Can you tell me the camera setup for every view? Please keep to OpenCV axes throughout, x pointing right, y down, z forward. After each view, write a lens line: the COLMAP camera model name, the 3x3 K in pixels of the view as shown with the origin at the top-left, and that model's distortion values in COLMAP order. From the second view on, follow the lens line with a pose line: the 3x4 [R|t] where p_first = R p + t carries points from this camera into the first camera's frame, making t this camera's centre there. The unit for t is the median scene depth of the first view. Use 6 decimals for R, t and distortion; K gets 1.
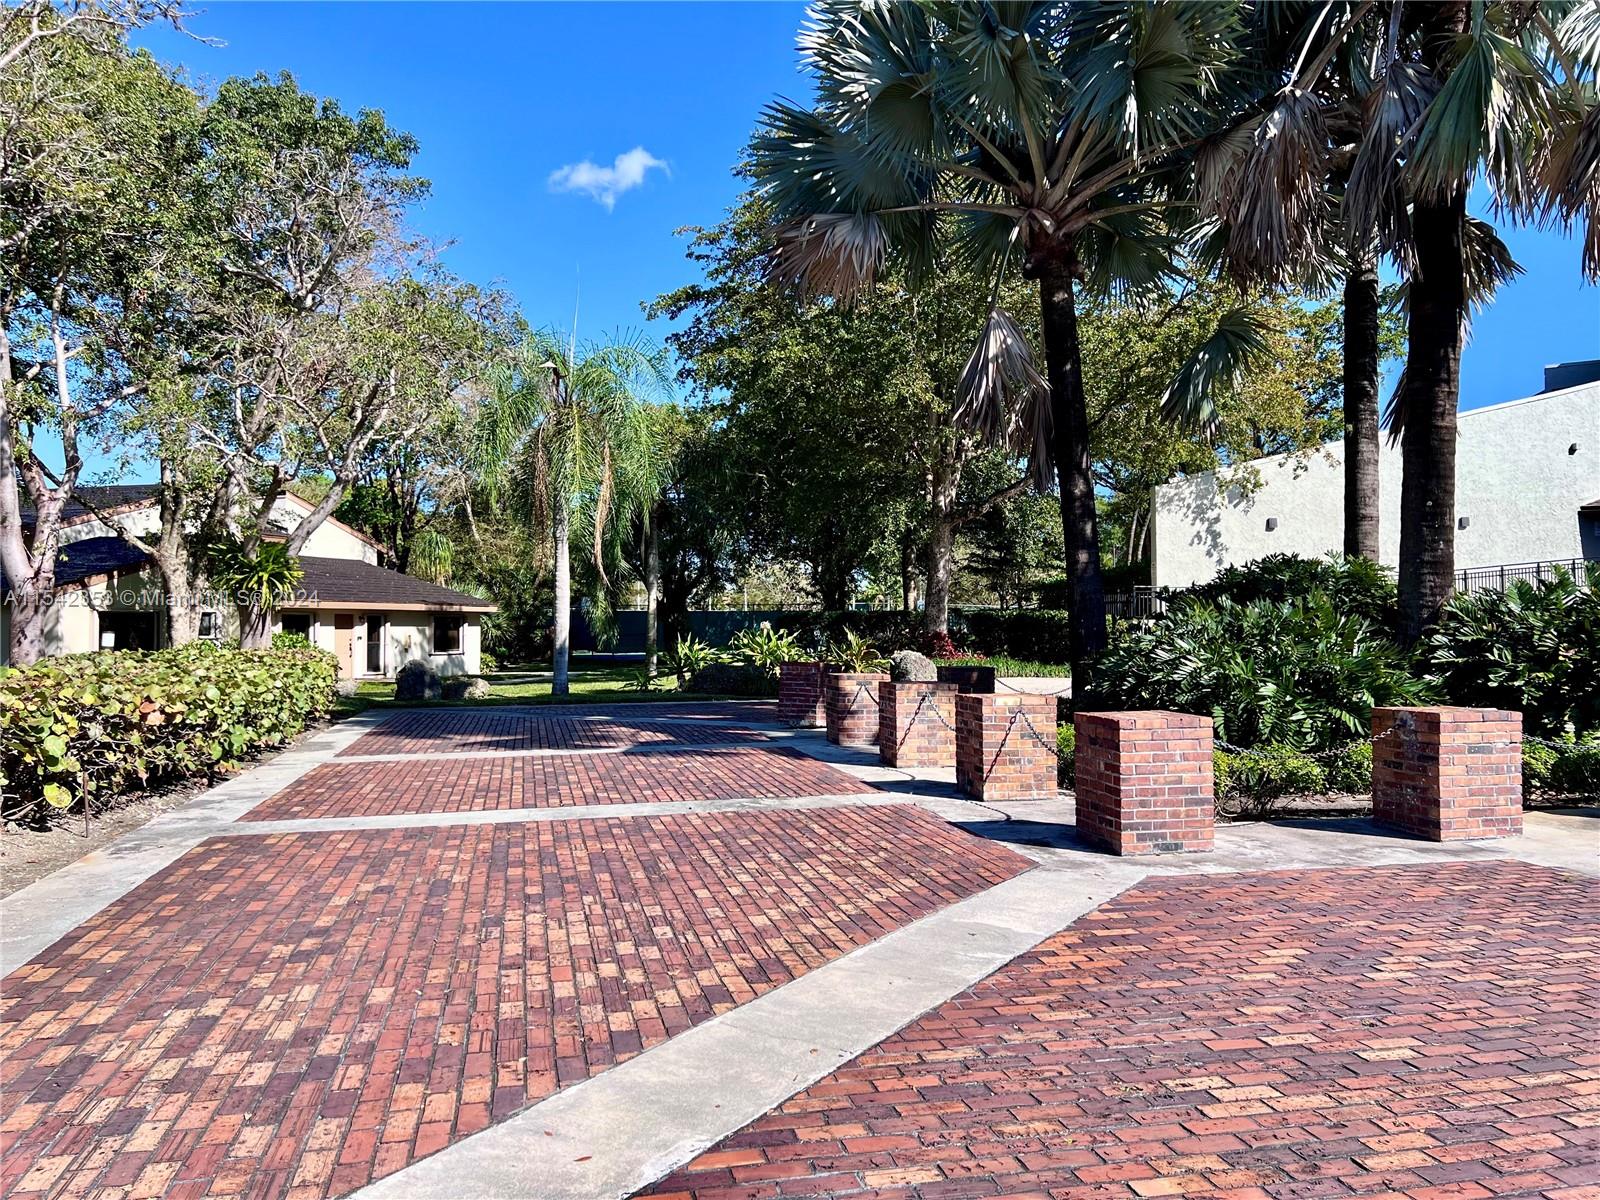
lens RADIAL K [[1208.5, 0, 800.2], [0, 1208.5, 596.8], [0, 0, 1]] dist [0.088533, -0.102791]
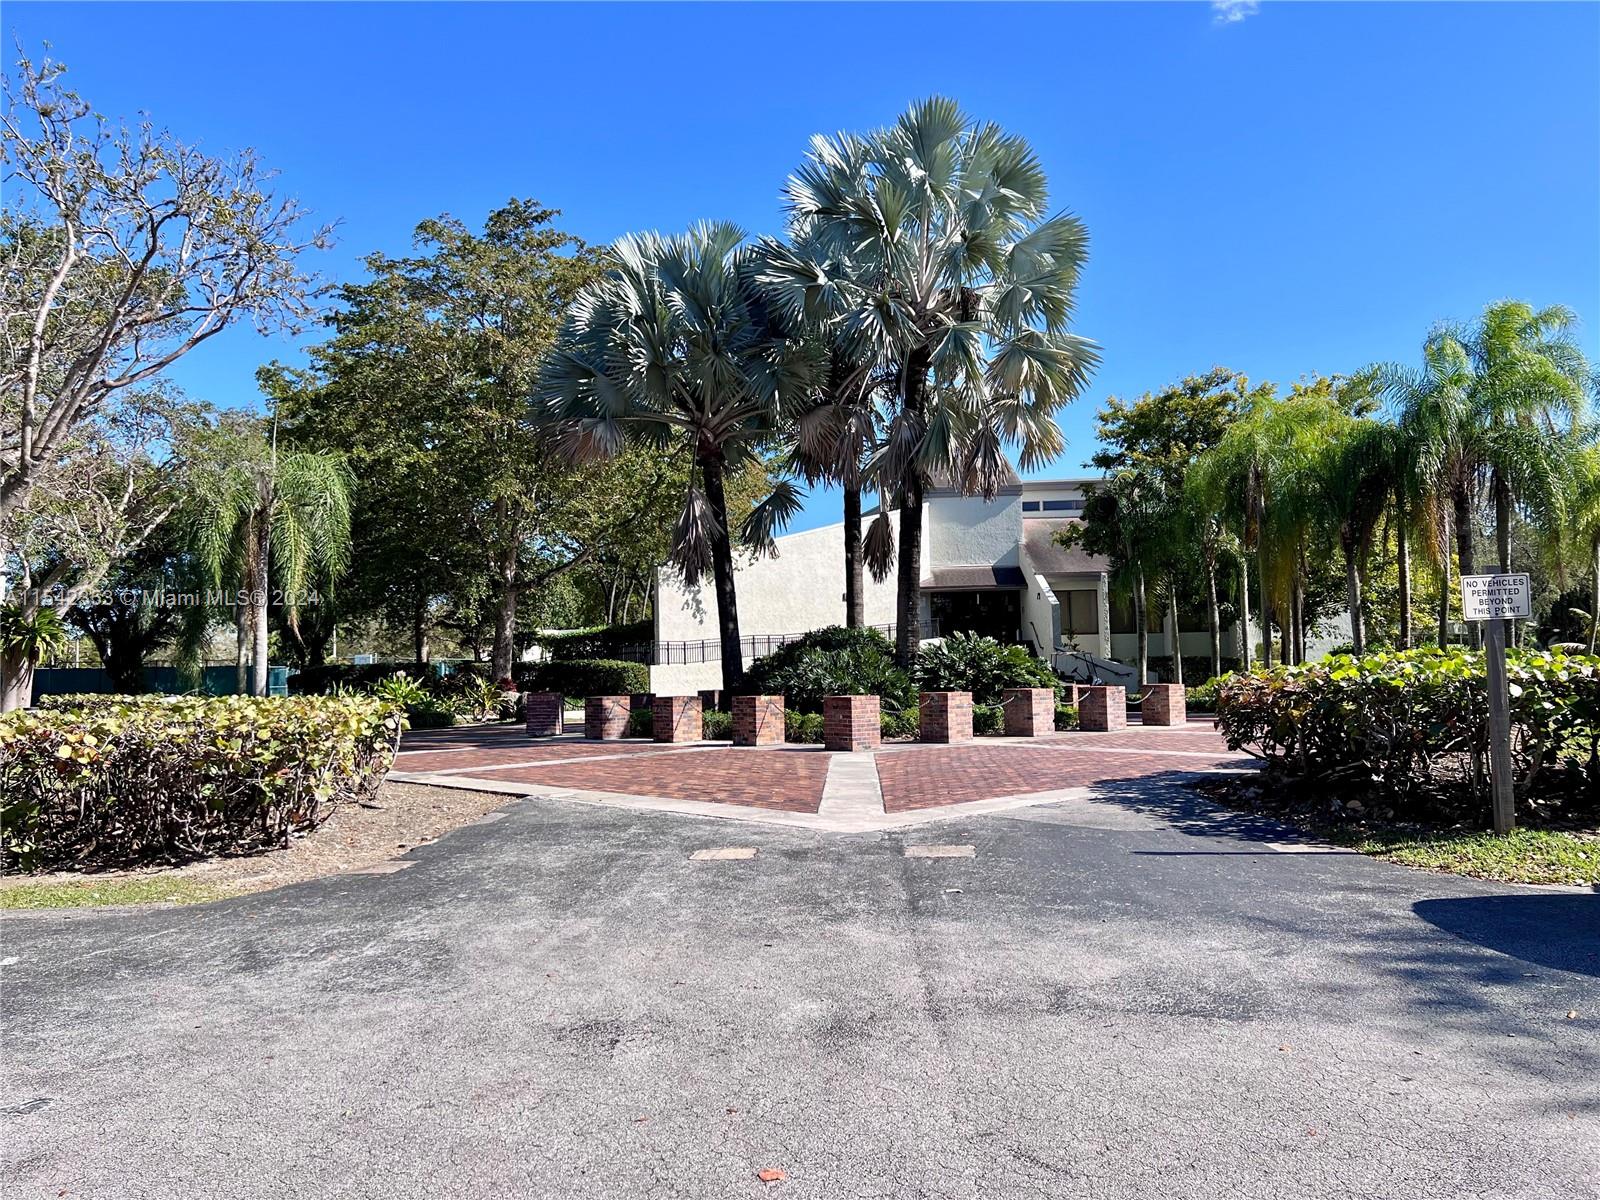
lens RADIAL K [[1208.5, 0, 800.2], [0, 1208.5, 596.8], [0, 0, 1]] dist [0.088533, -0.102791]
pose [[0.870011, 0.014839, 0.492810, -0.574293], [0.006939, 0.999079, -0.042333, 0.000083], [-0.492984, 0.040250, 0.869107, -0.604987]]
